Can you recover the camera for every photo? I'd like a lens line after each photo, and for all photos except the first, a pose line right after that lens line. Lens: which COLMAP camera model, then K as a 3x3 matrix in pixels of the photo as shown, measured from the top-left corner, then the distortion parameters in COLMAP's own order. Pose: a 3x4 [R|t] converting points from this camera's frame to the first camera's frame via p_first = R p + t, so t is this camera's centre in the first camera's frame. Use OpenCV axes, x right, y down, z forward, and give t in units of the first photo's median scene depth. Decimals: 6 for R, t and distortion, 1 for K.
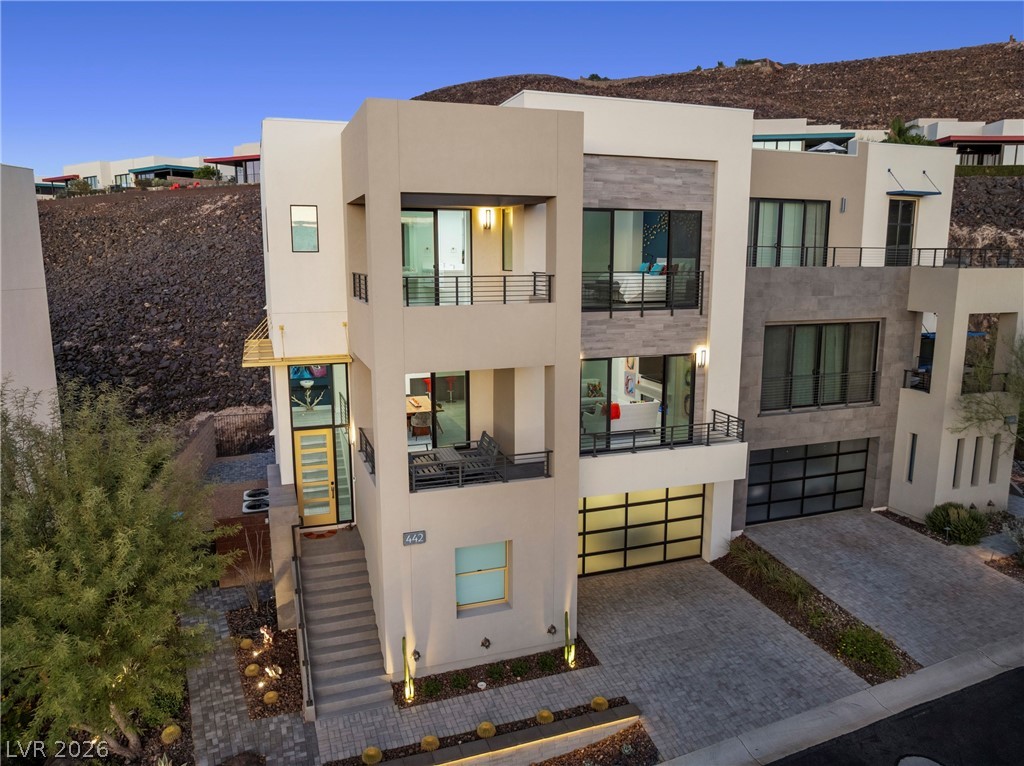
lens RADIAL K [[720.7, 0, 515.4], [0, 720.7, 383.6], [0, 0, 1]] dist [-0.038651, -0.000968]
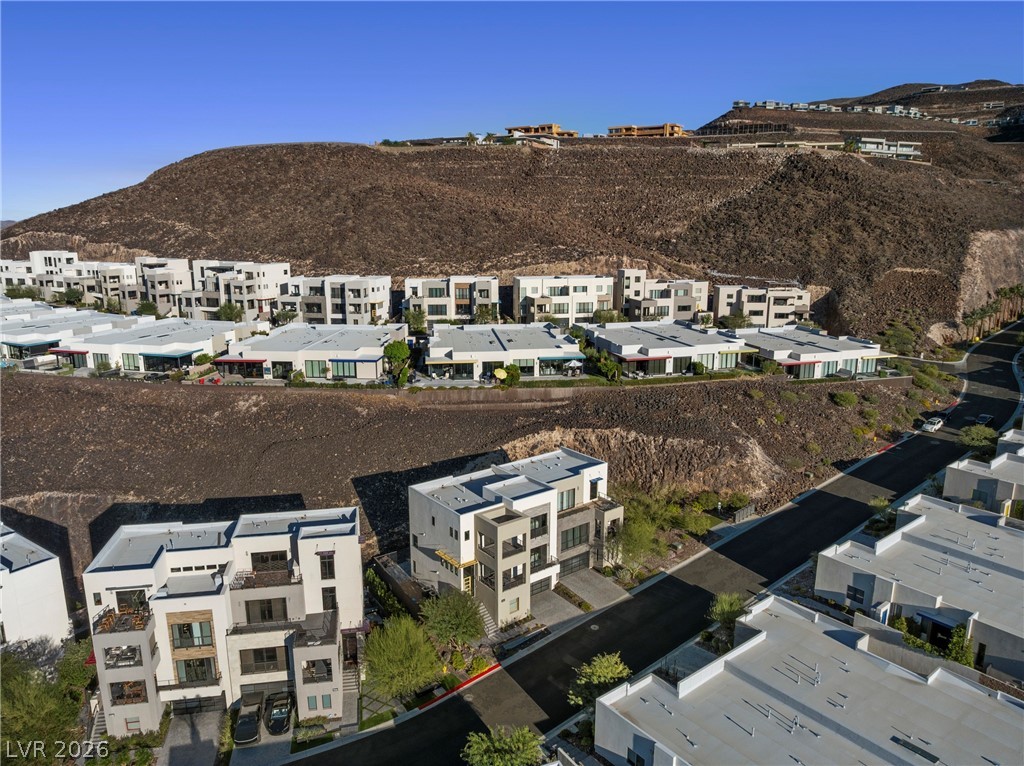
lens RADIAL K [[720.7, 0, 515.4], [0, 720.7, 383.6], [0, 0, 1]] dist [-0.038651, -0.000968]
pose [[0.948678, -0.070218, 0.308350, -1.126530], [0.055574, 0.996881, 0.056032, -1.189013], [-0.311322, -0.036020, 0.949621, -2.835552]]
